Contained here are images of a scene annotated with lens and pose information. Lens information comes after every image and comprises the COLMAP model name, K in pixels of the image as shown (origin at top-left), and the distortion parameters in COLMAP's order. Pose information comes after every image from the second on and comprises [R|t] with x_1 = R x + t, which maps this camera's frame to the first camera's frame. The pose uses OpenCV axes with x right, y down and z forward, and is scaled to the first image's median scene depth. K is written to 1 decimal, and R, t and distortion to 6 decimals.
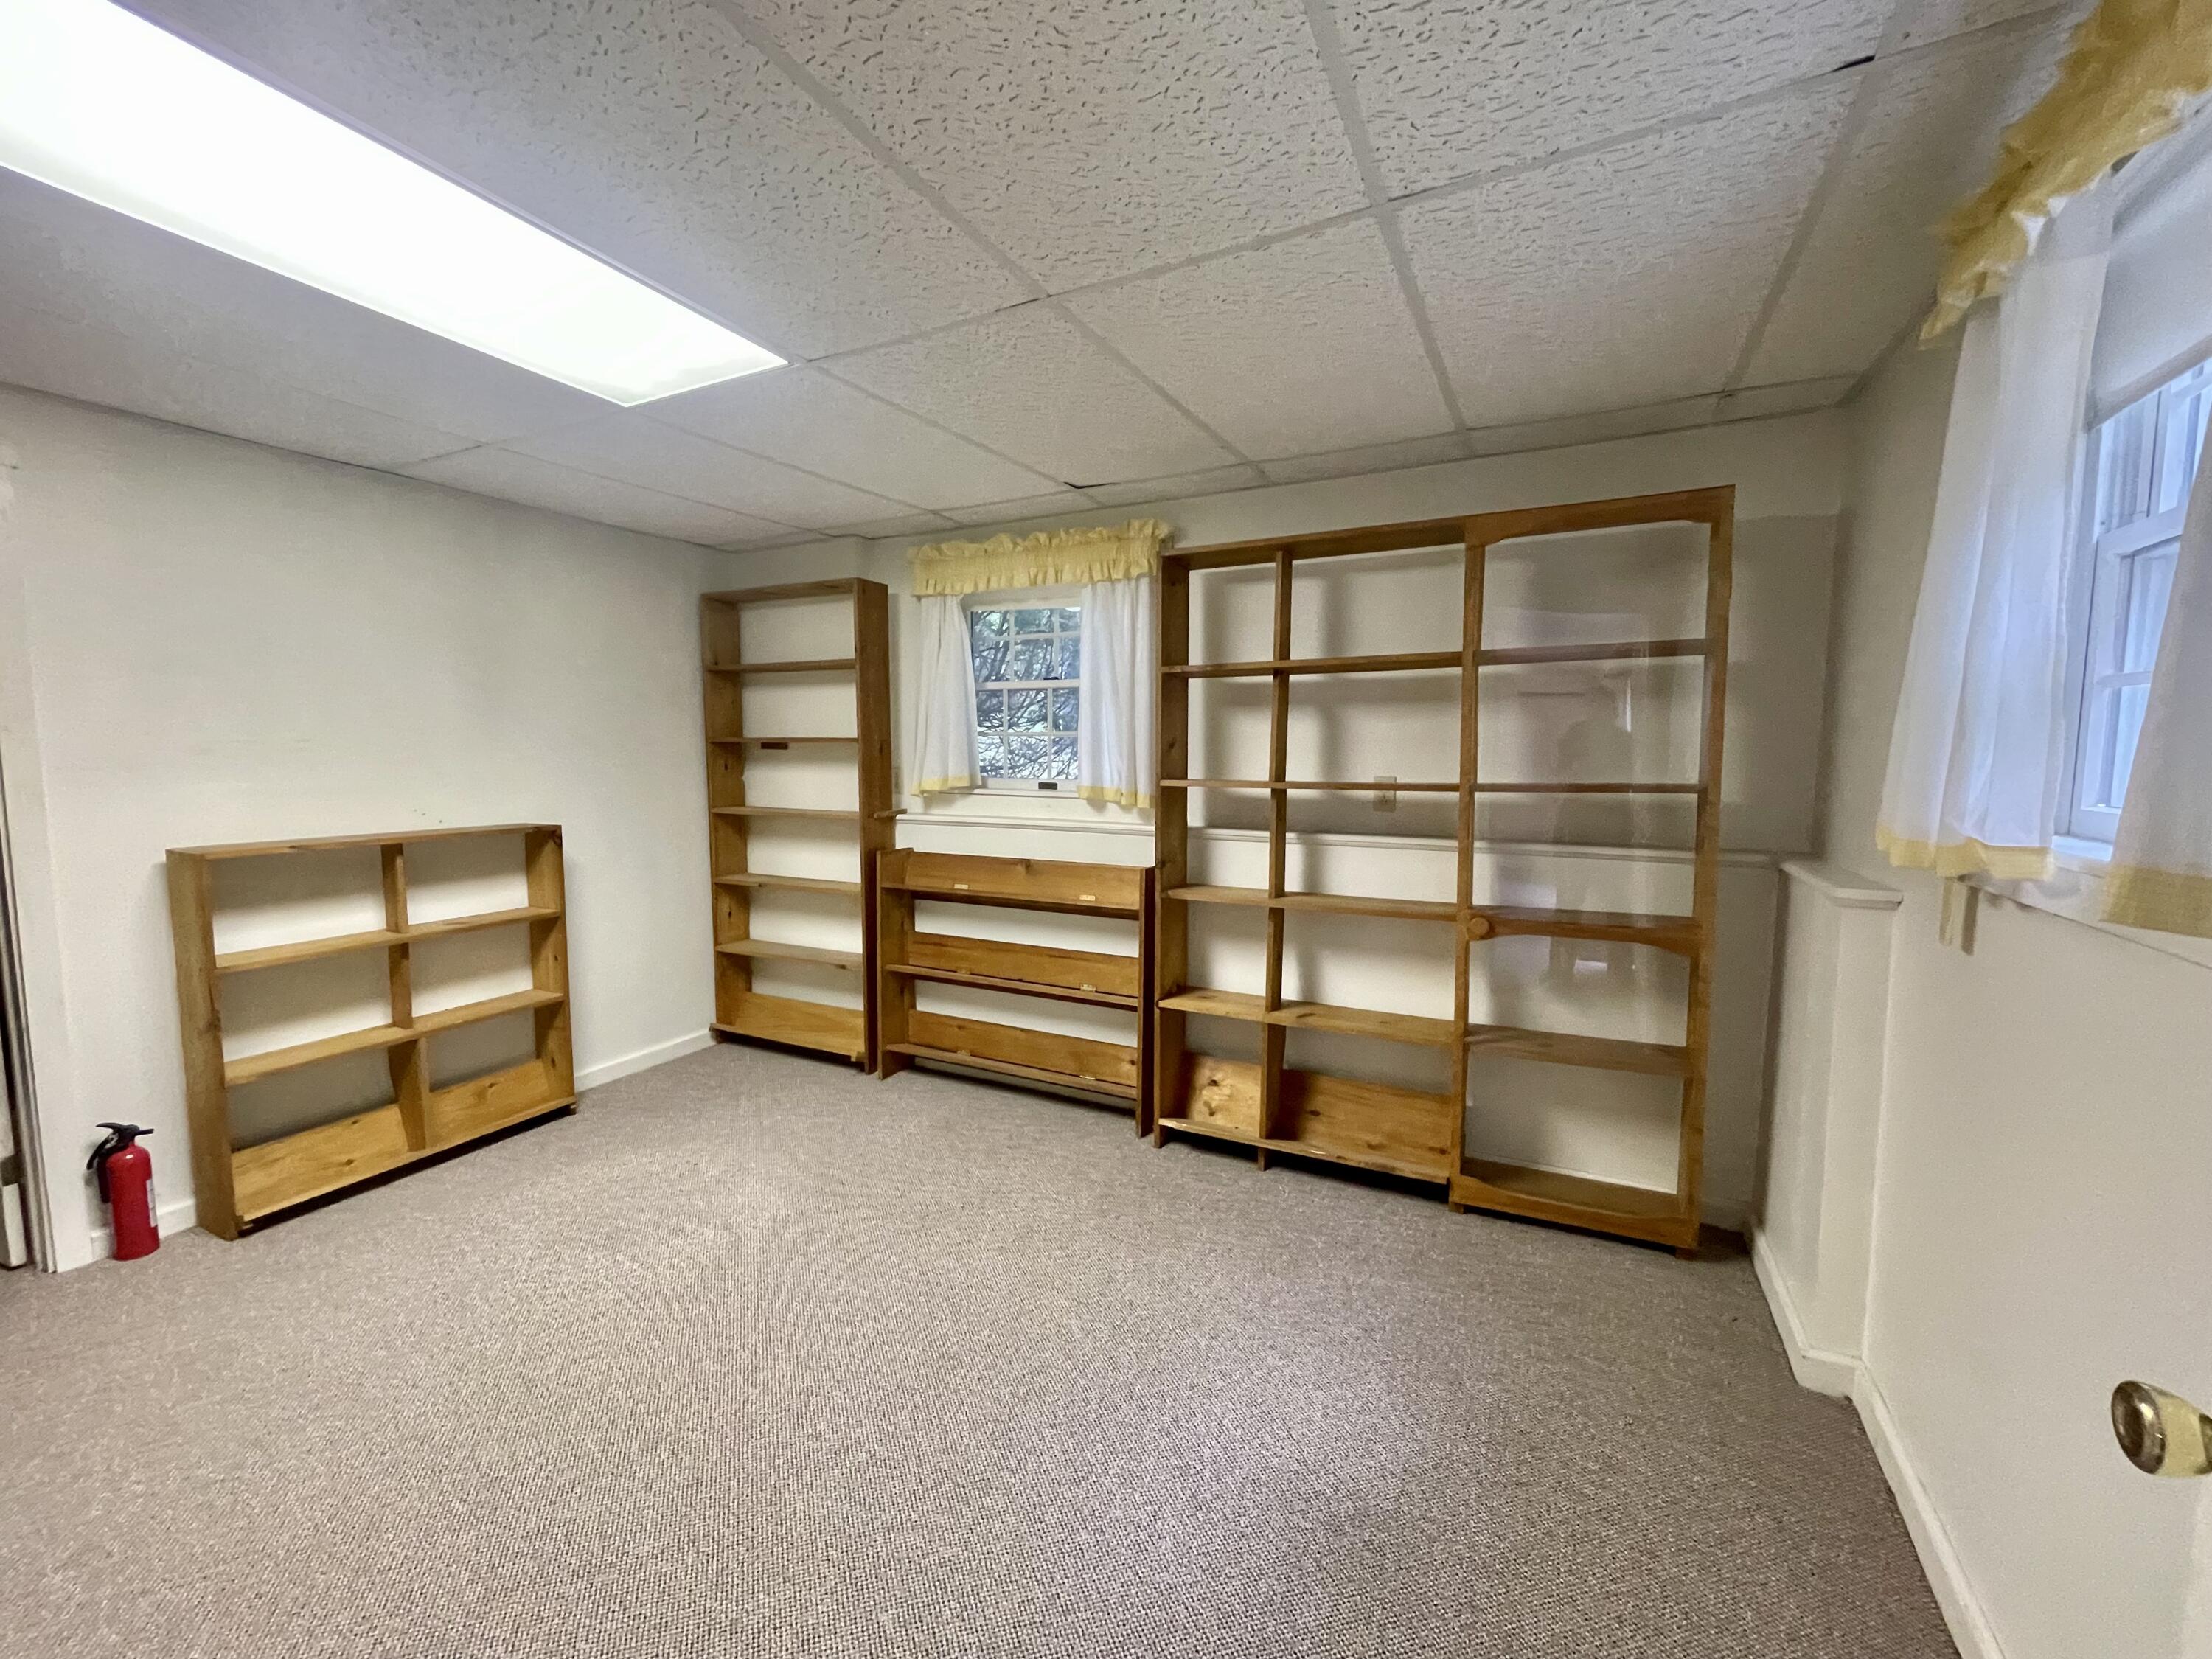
lens RADIAL K [[894.6, 0, 1112.7], [0, 894.6, 842.0], [0, 0, 1]] dist [-0.015619, 0.000095]
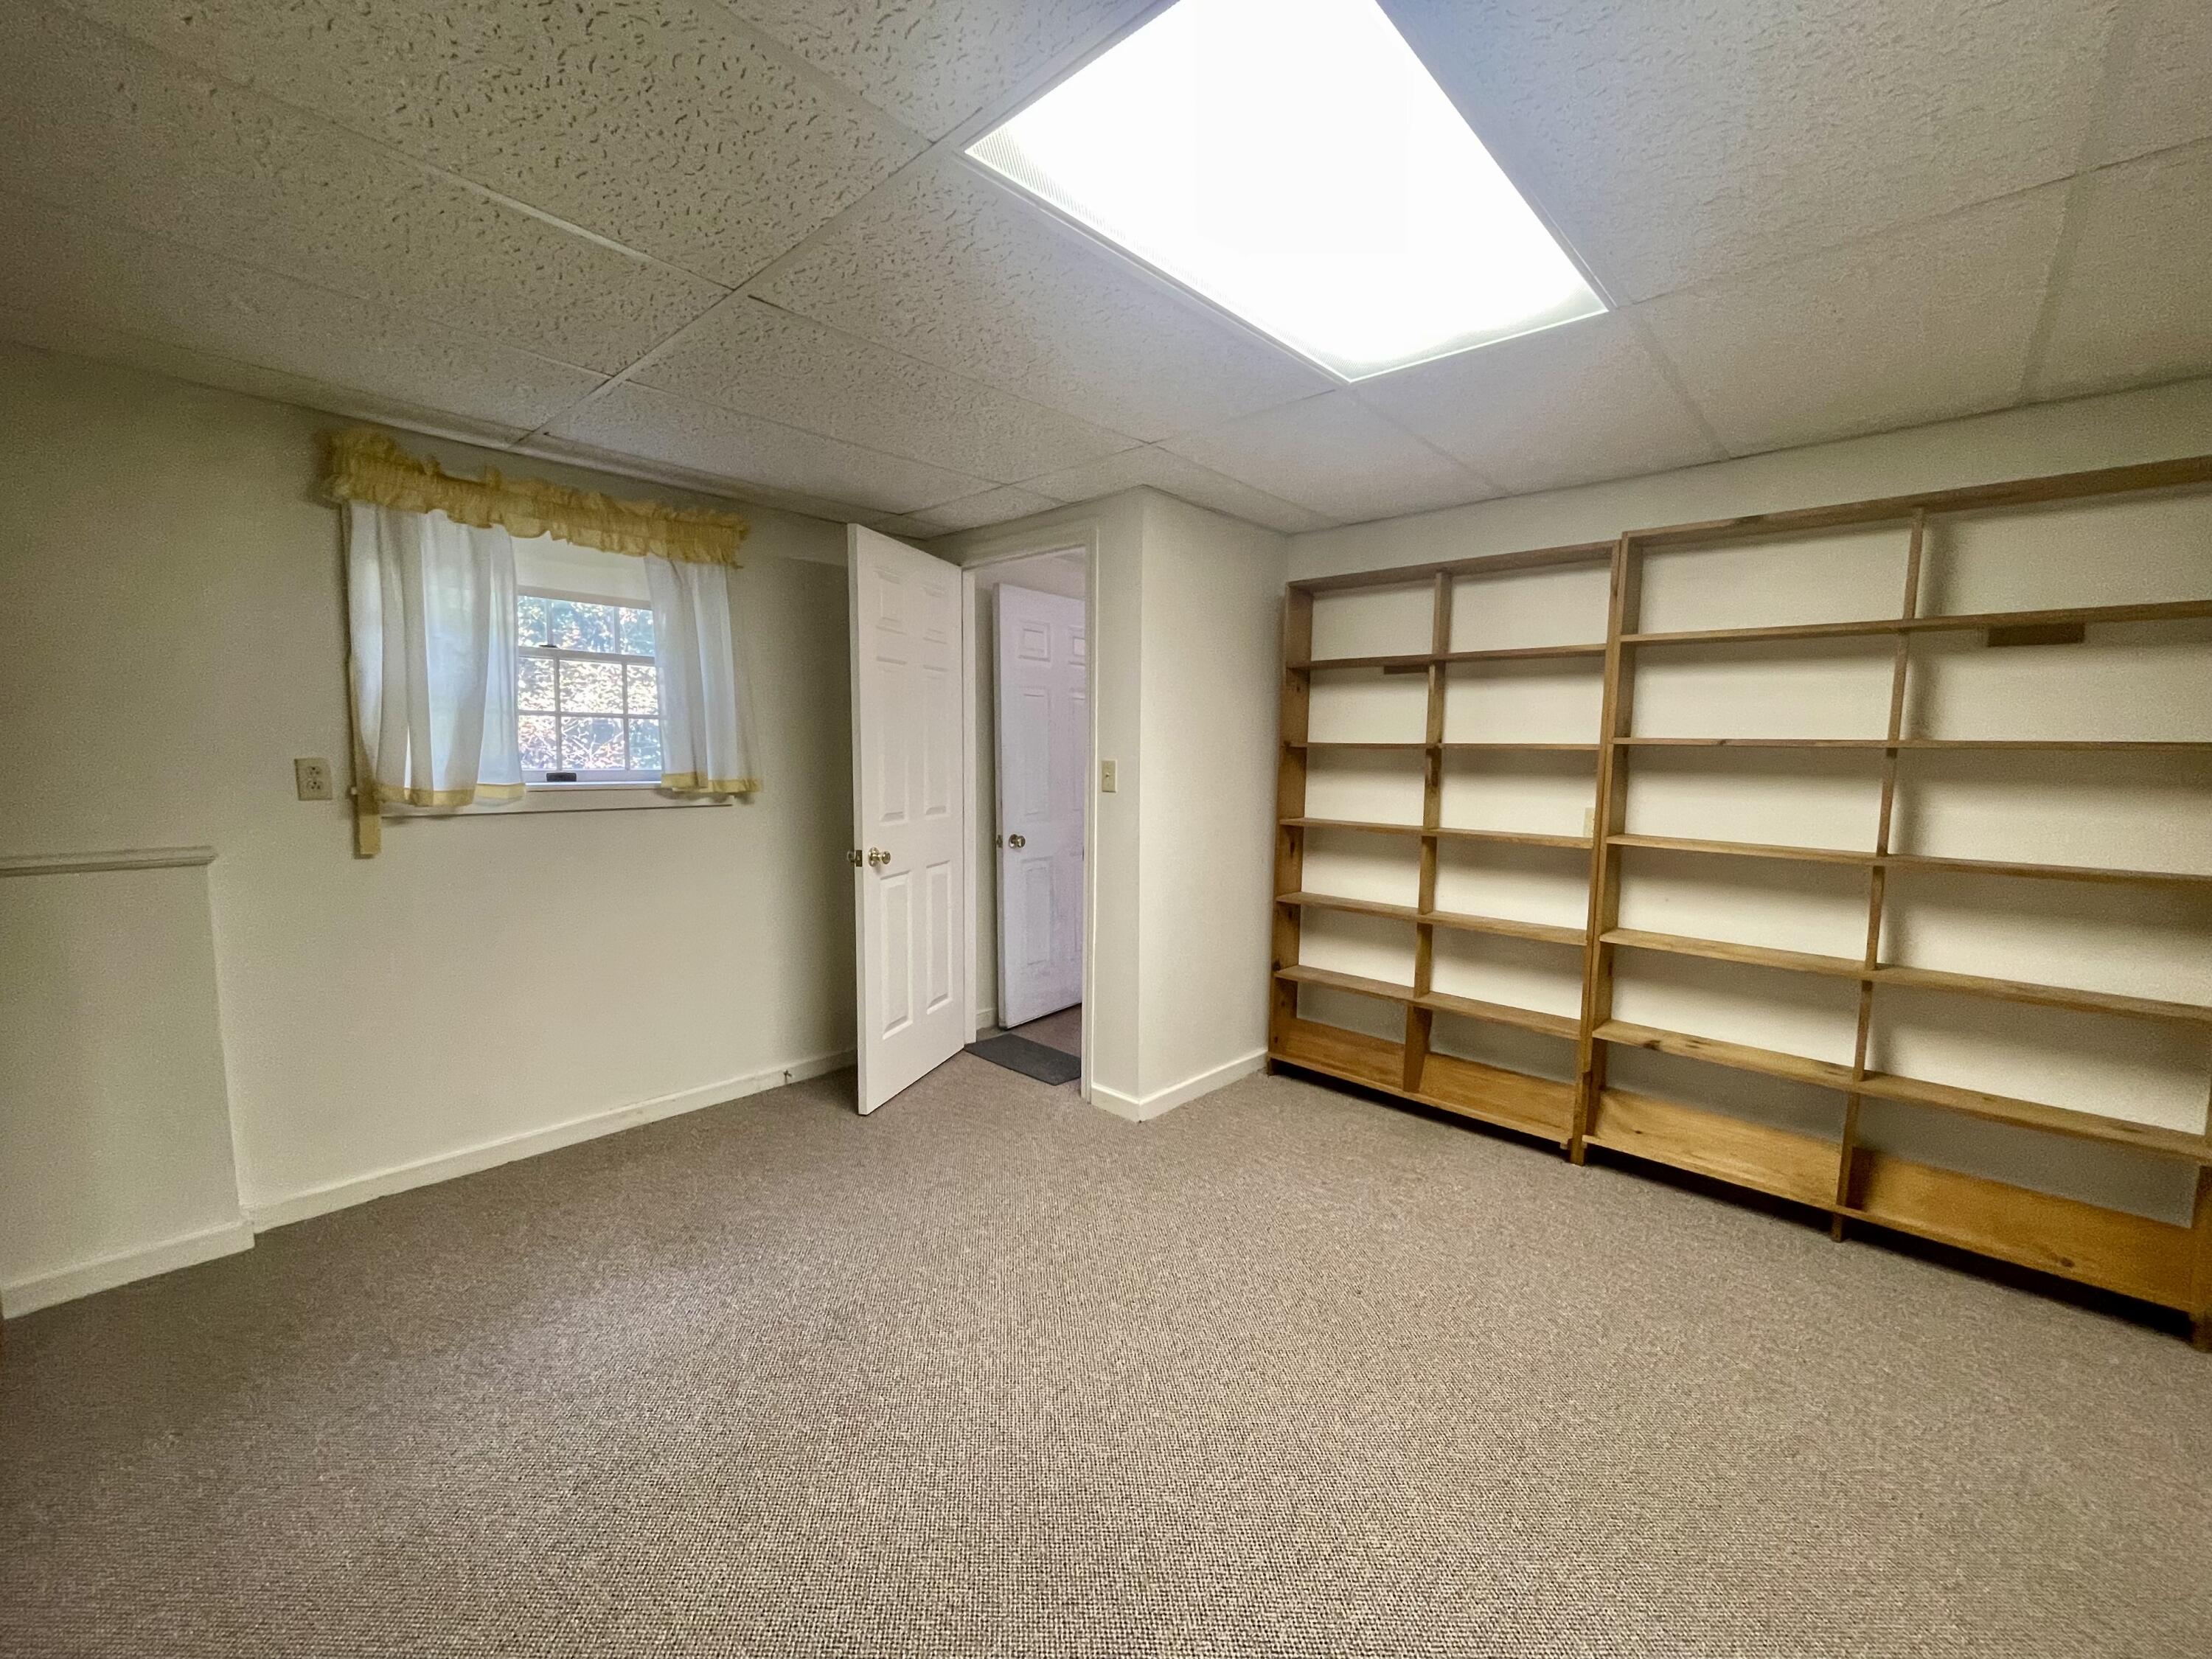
lens RADIAL K [[903.3, 0, 1098.0], [0, 903.3, 834.2], [0, 0, 1]] dist [0.001663, 0.000291]
pose [[-0.964368, -0.037845, 0.261844, -0.423005], [0.013048, 0.981708, 0.189947, -0.114227], [-0.264243, 0.186595, -0.946234, 1.095324]]
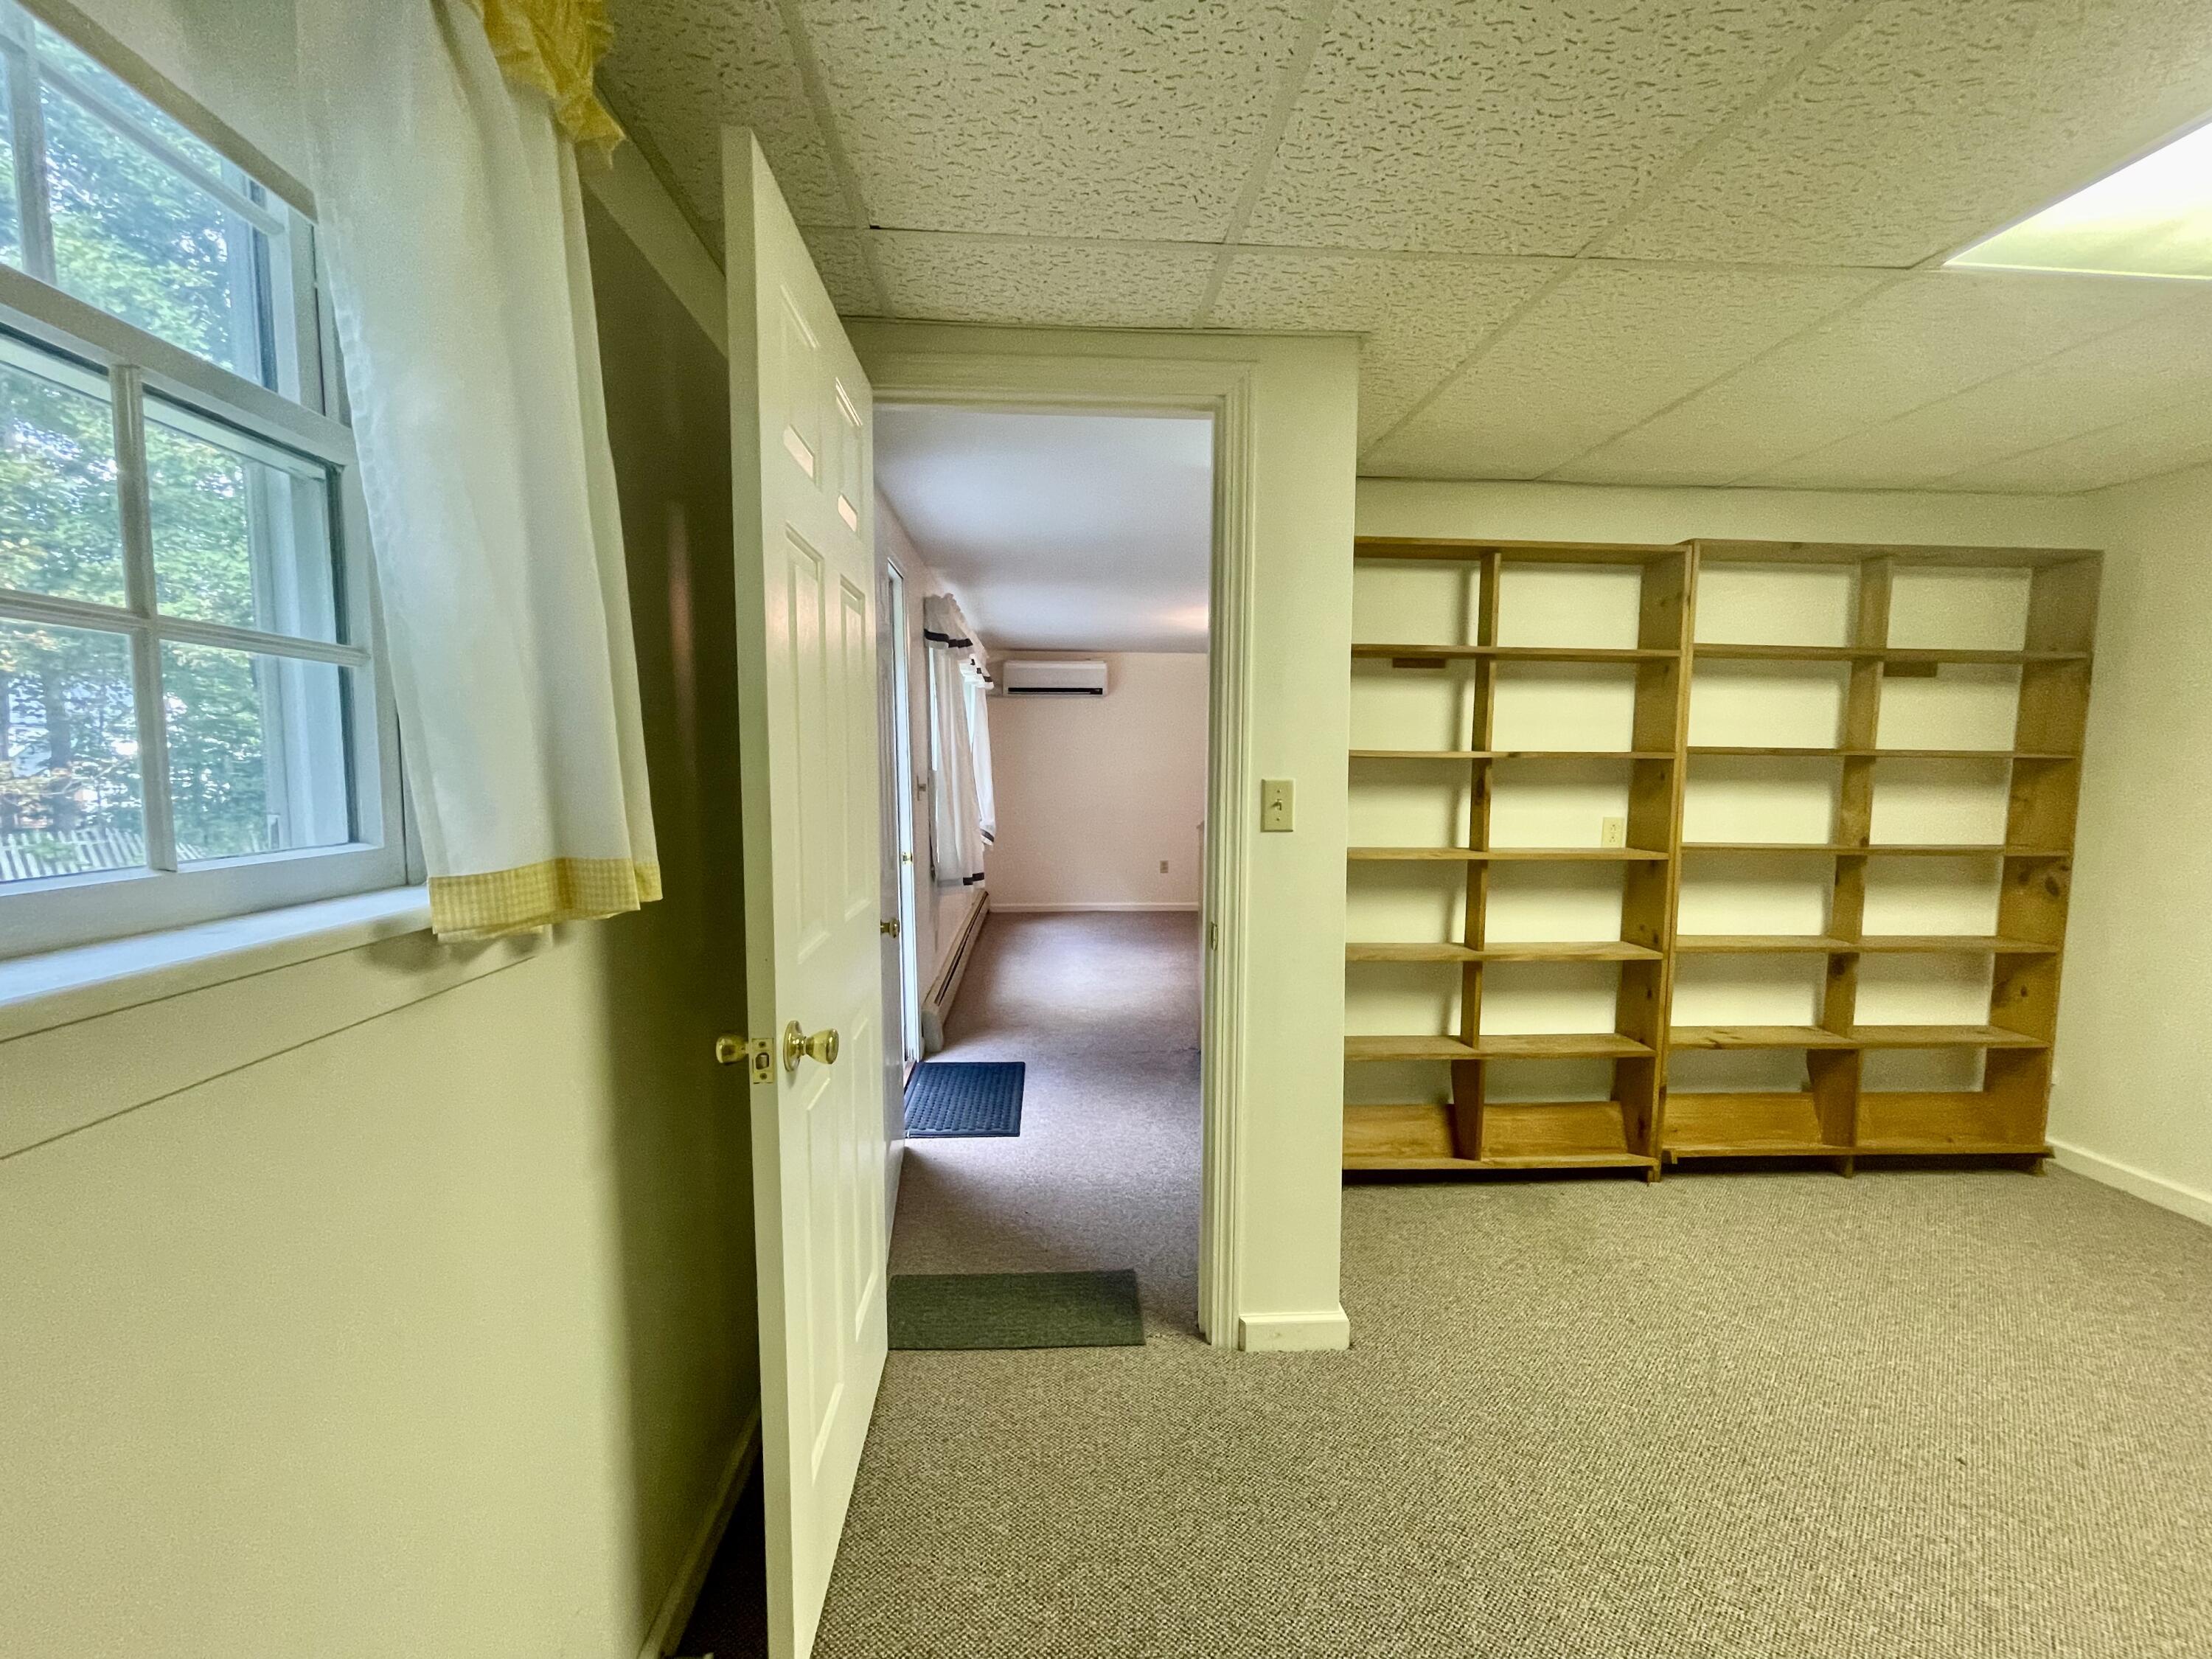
lens RADIAL K [[903.3, 0, 1098.0], [0, 903.3, 834.2], [0, 0, 1]] dist [0.001663, 0.000291]
pose [[-0.854820, 0.036142, -0.517664, 0.288814], [-0.057522, 0.984824, 0.163744, -0.056777], [0.515726, 0.169749, -0.839769, 0.547603]]
